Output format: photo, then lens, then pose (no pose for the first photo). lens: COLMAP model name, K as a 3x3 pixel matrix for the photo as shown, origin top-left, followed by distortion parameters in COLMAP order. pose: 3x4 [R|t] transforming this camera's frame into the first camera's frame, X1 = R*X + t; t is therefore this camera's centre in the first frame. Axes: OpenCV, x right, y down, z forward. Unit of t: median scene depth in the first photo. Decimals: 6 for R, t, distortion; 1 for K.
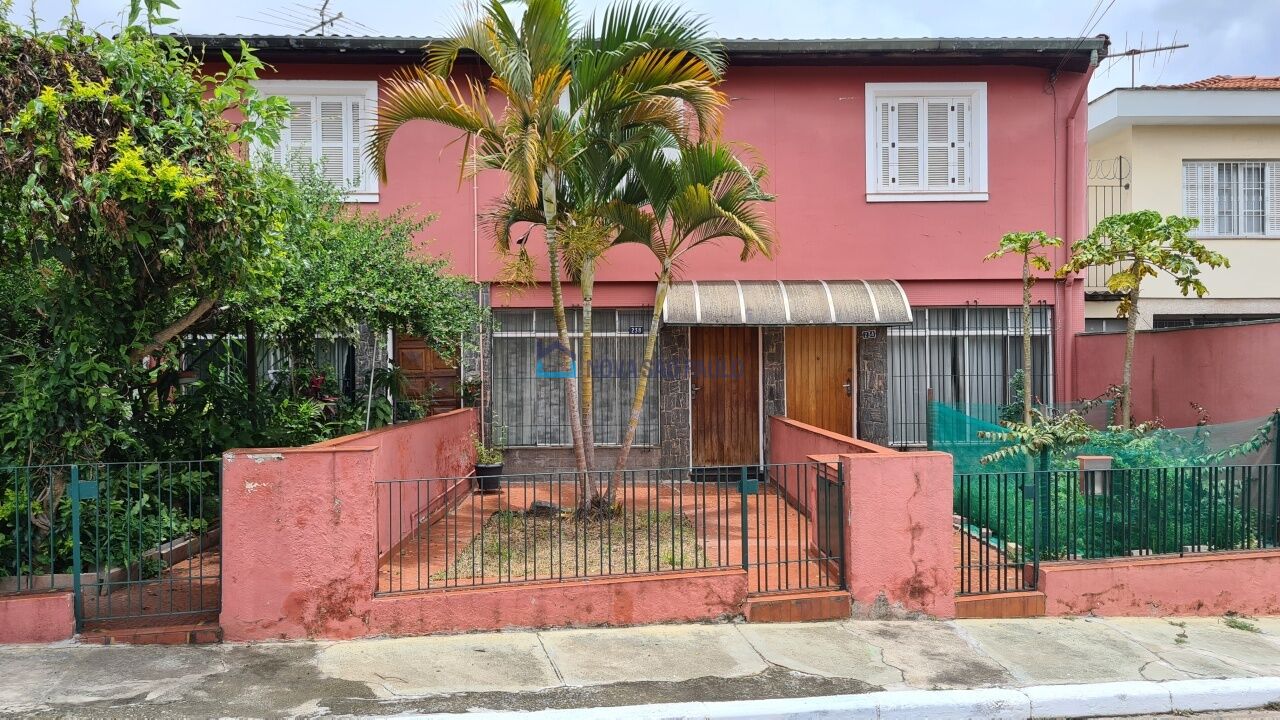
lens RADIAL K [[997.1, 0, 640.0], [0, 997.1, 360.0], [0, 0, 1]] dist [-0.000556, 0.000850]
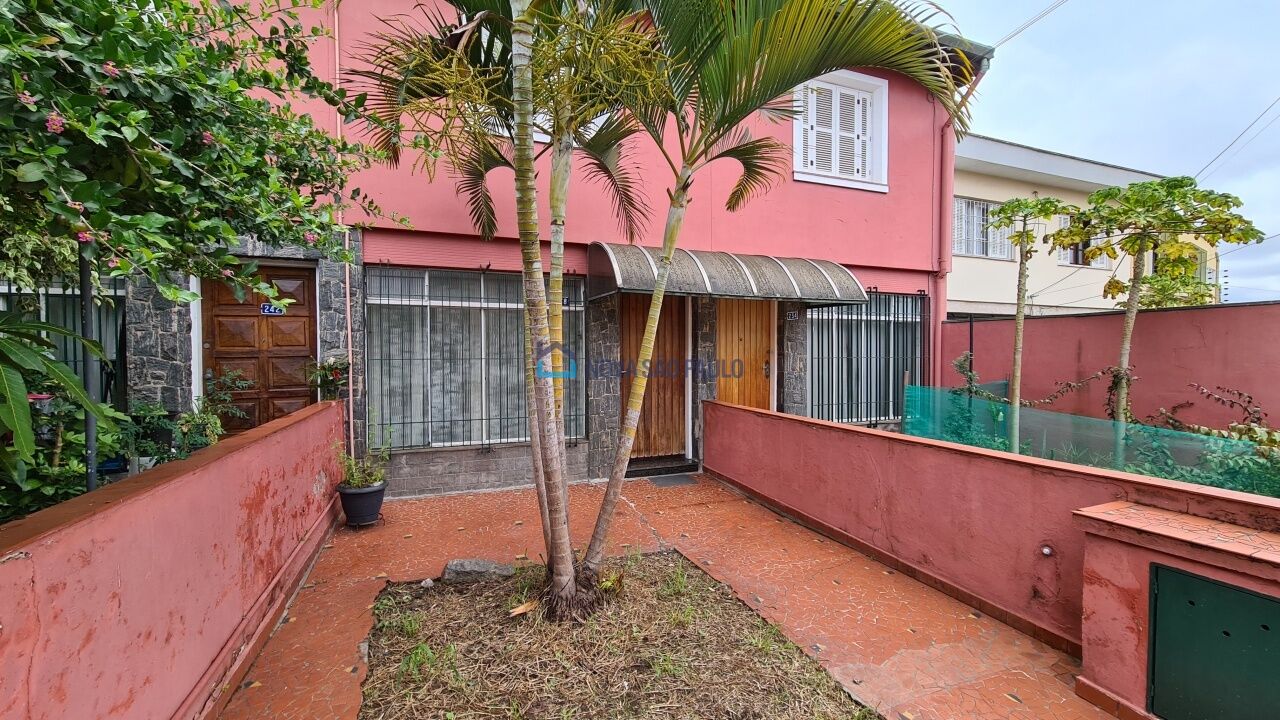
lens RADIAL K [[525.7, 0, 640.0], [0, 525.7, 360.0], [0, 0, 1]] dist [0.002217, 0.000366]
pose [[0.938957, 0.001450, 0.344030, -0.091232], [-0.008063, 0.999809, 0.017792, 0.010273], [-0.343939, -0.019480, 0.938790, 0.561478]]
